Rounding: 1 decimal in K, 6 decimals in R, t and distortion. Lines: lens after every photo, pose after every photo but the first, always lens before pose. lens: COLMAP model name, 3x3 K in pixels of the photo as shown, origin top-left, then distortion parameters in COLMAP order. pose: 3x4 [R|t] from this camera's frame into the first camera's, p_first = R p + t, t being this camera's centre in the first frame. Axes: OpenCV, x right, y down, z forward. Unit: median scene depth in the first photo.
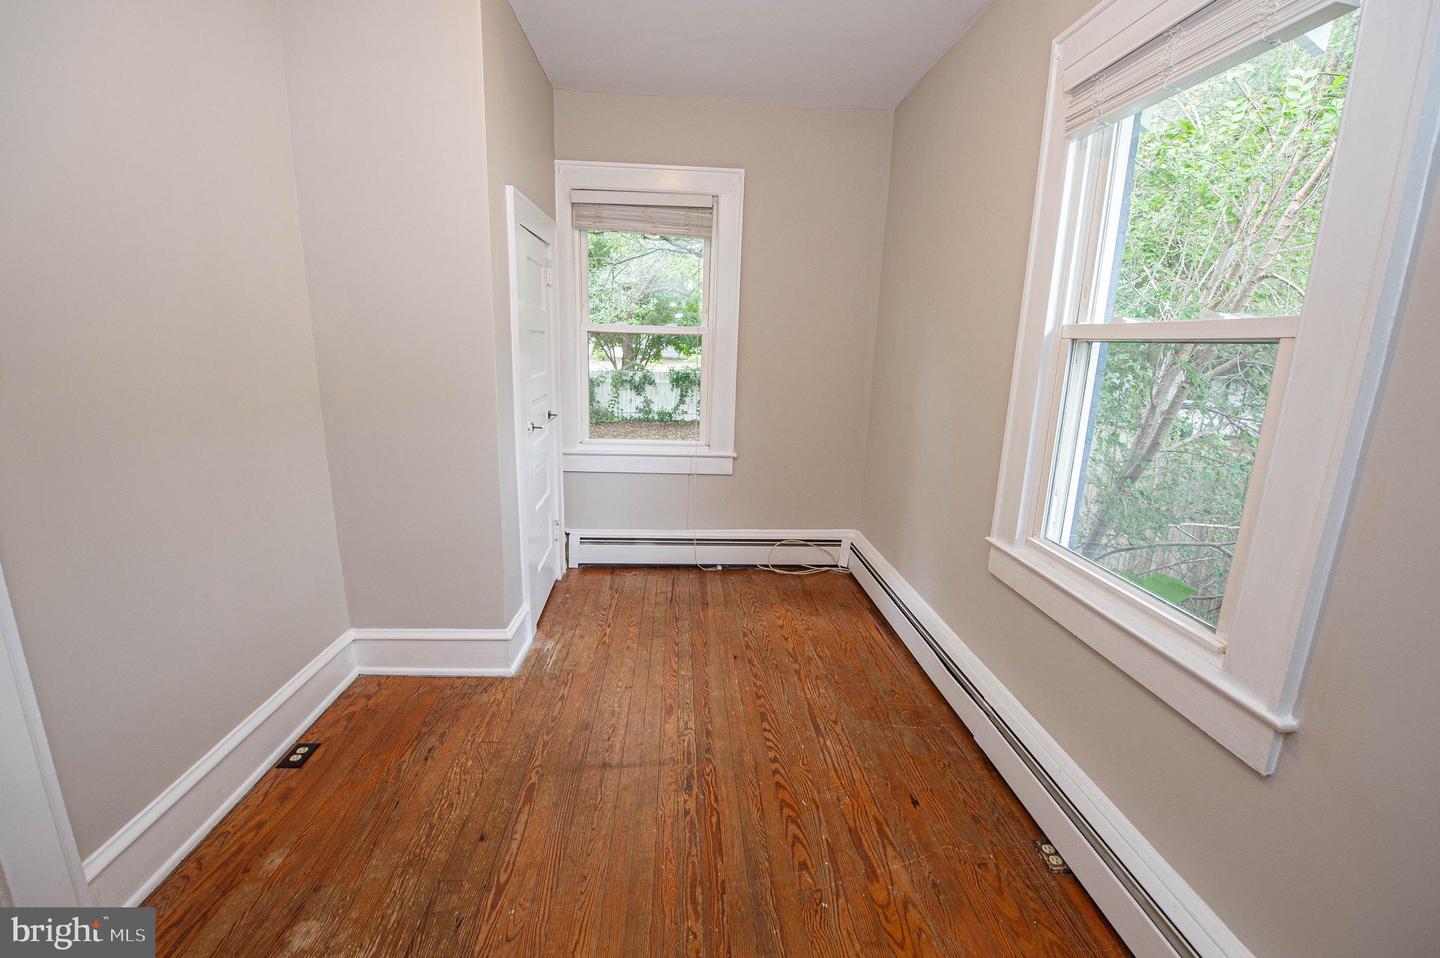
lens RADIAL K [[598.9, 0, 712.5], [0, 598.9, 478.4], [0, 0, 1]] dist [-0.011079, -0.006427]
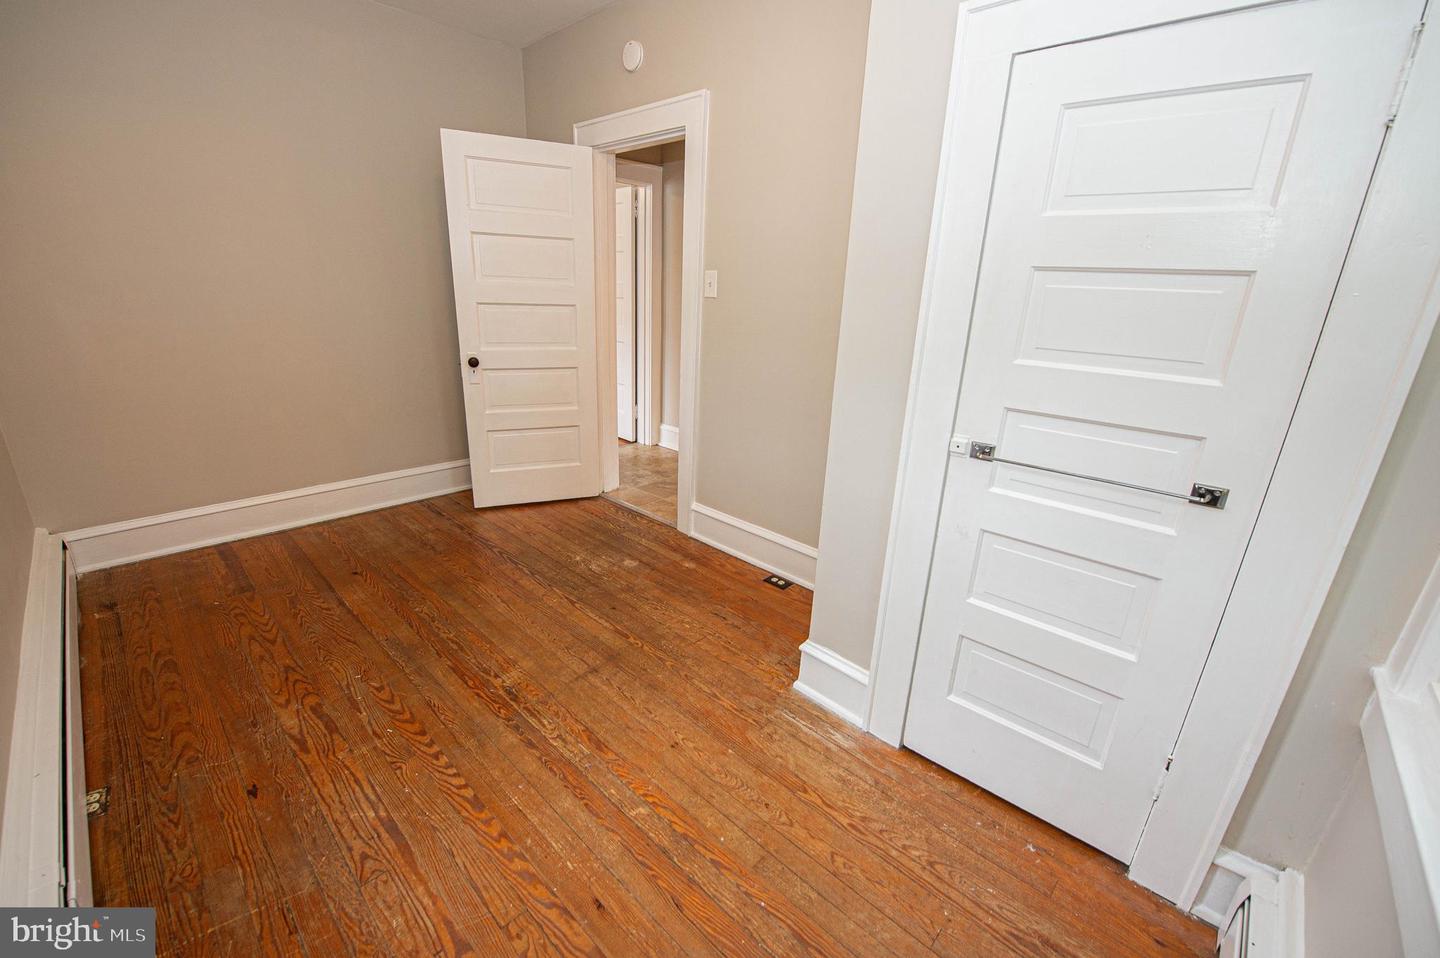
lens RADIAL K [[588.0, 0, 718.2], [0, 588.0, 478.2], [0, 0, 1]] dist [-0.012312, -0.005197]
pose [[-0.718803, 0.162543, -0.675945, 0.262110], [-0.213886, 0.873422, 0.437478, -0.275777], [0.661494, 0.459036, -0.593053, 1.309950]]
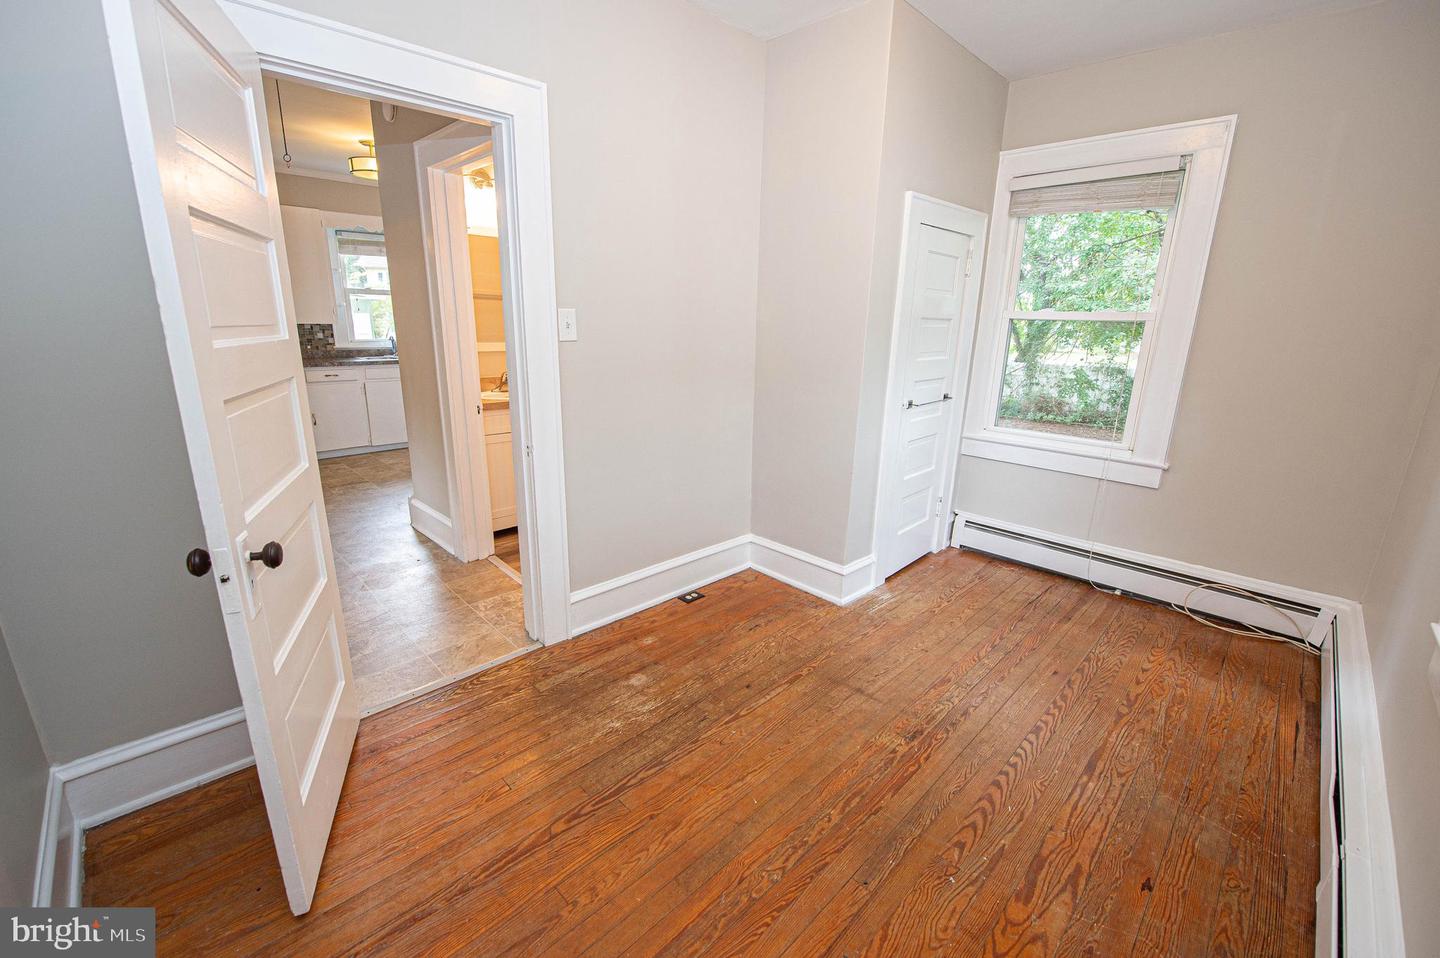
lens RADIAL K [[588.0, 0, 718.2], [0, 588.0, 478.2], [0, 0, 1]] dist [-0.012312, -0.005197]
pose [[0.663998, 0.177952, -0.726251, 0.319880], [-0.168222, 0.981920, 0.086796, 0.017232], [0.728566, 0.064539, 0.681928, -0.005763]]
